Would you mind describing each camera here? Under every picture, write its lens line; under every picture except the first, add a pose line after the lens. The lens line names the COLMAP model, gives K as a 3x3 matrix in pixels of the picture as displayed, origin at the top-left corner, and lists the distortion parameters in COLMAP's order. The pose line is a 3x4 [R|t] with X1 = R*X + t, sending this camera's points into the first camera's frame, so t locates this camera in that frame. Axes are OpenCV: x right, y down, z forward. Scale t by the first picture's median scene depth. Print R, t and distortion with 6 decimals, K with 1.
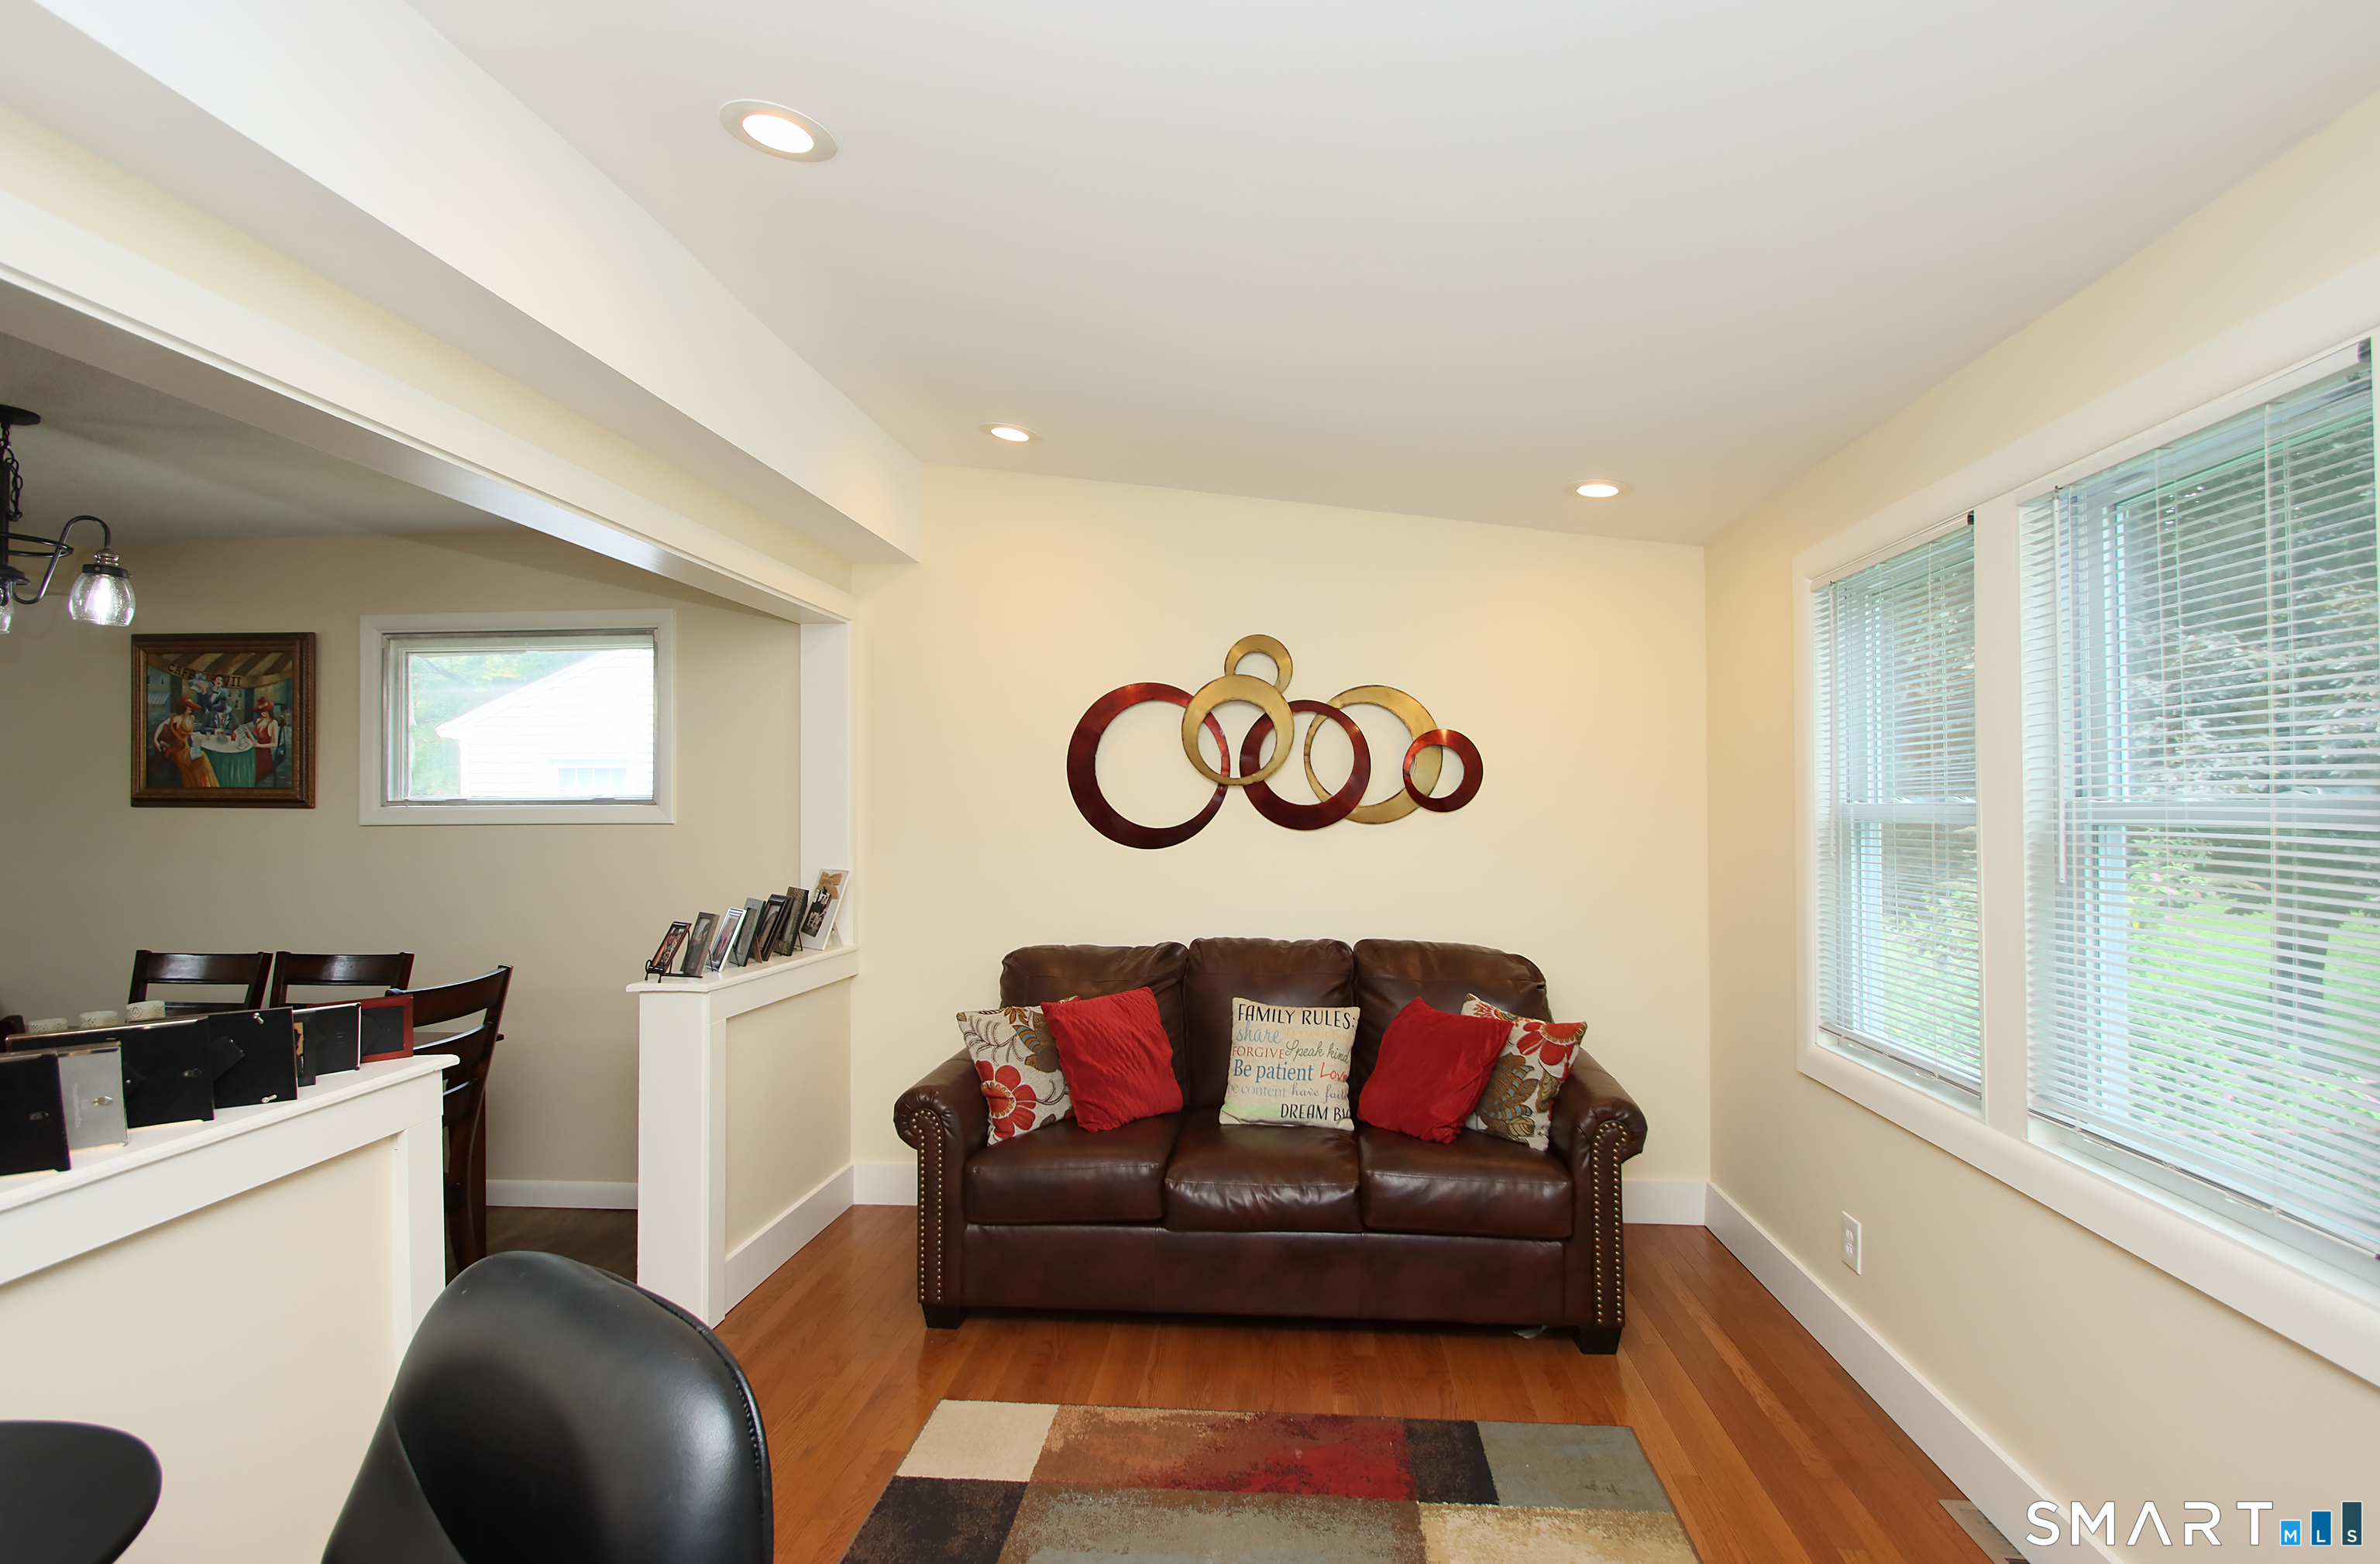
lens RADIAL K [[1135.6, 0, 1217.8], [0, 1135.6, 785.1], [0, 0, 1]] dist [-0.000340, -0.016927]
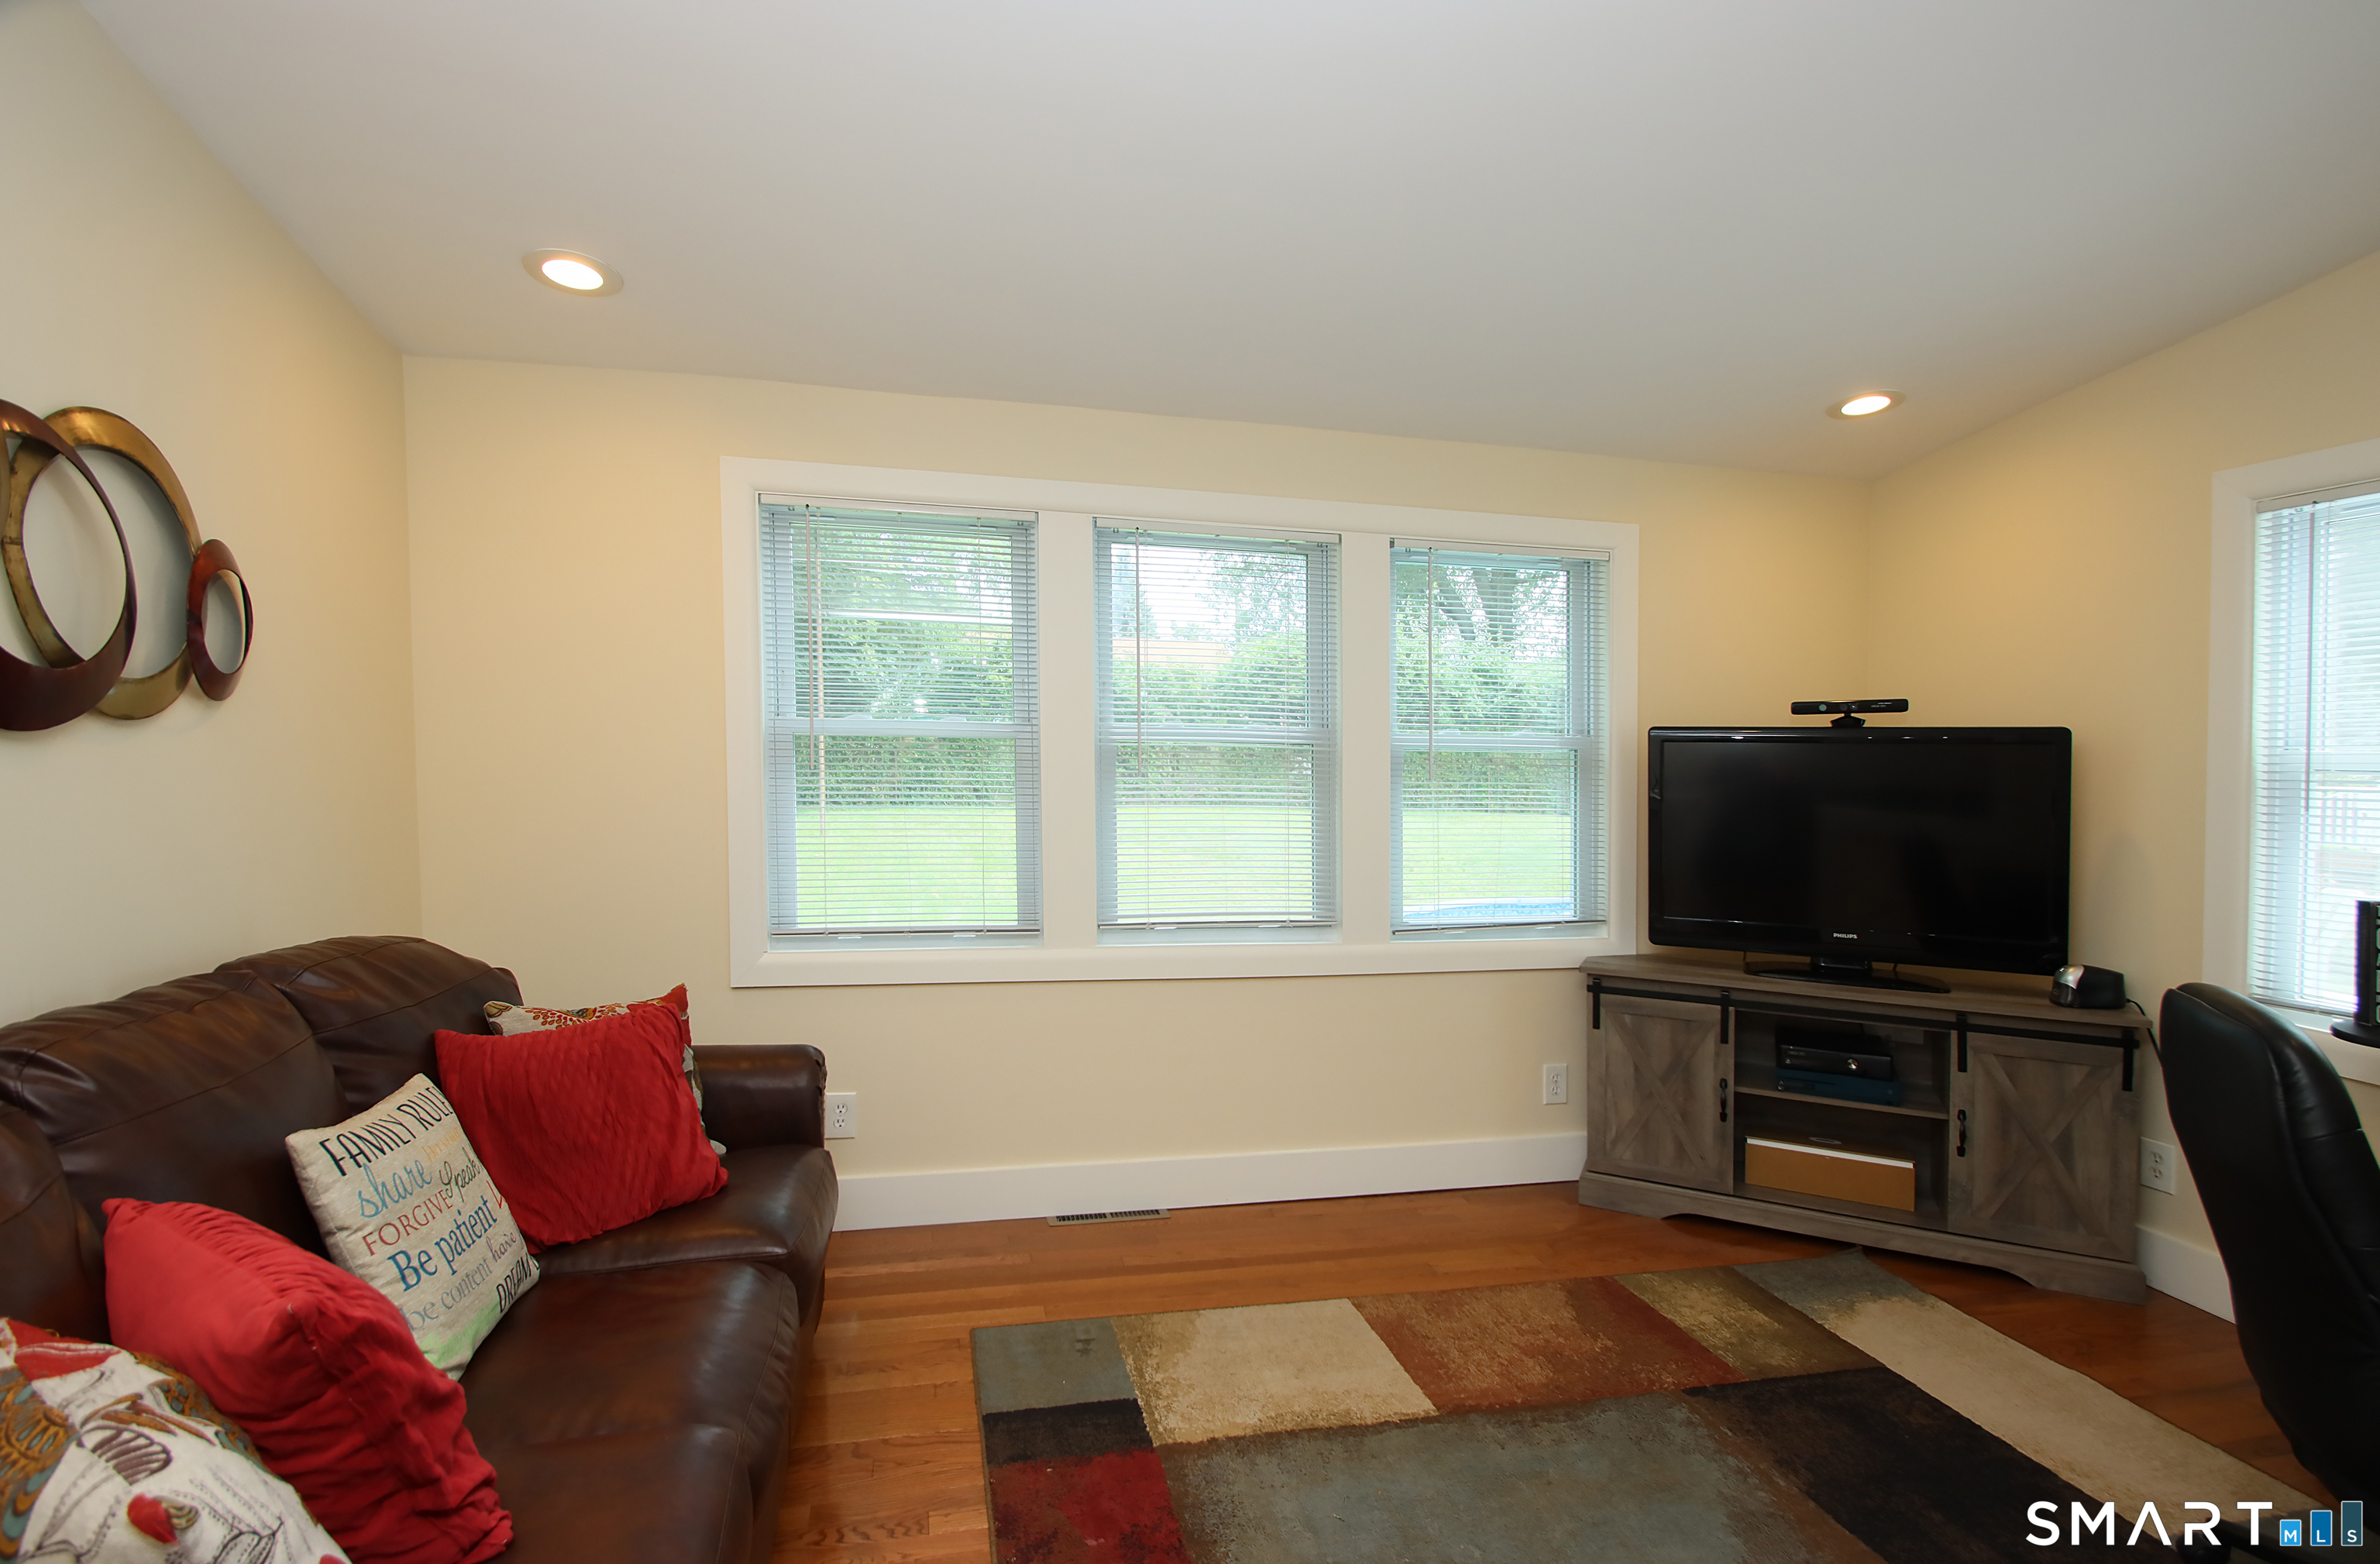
lens RADIAL K [[1124.8, 0, 1150.9], [0, 1124.8, 826.2], [0, 0, 1]] dist [-0.000855, -0.000584]
pose [[-0.280062, -0.050196, 0.958669, -0.367845], [-0.027076, 0.998648, 0.044379, 0.042062], [-0.959600, -0.013528, -0.281043, 0.677608]]
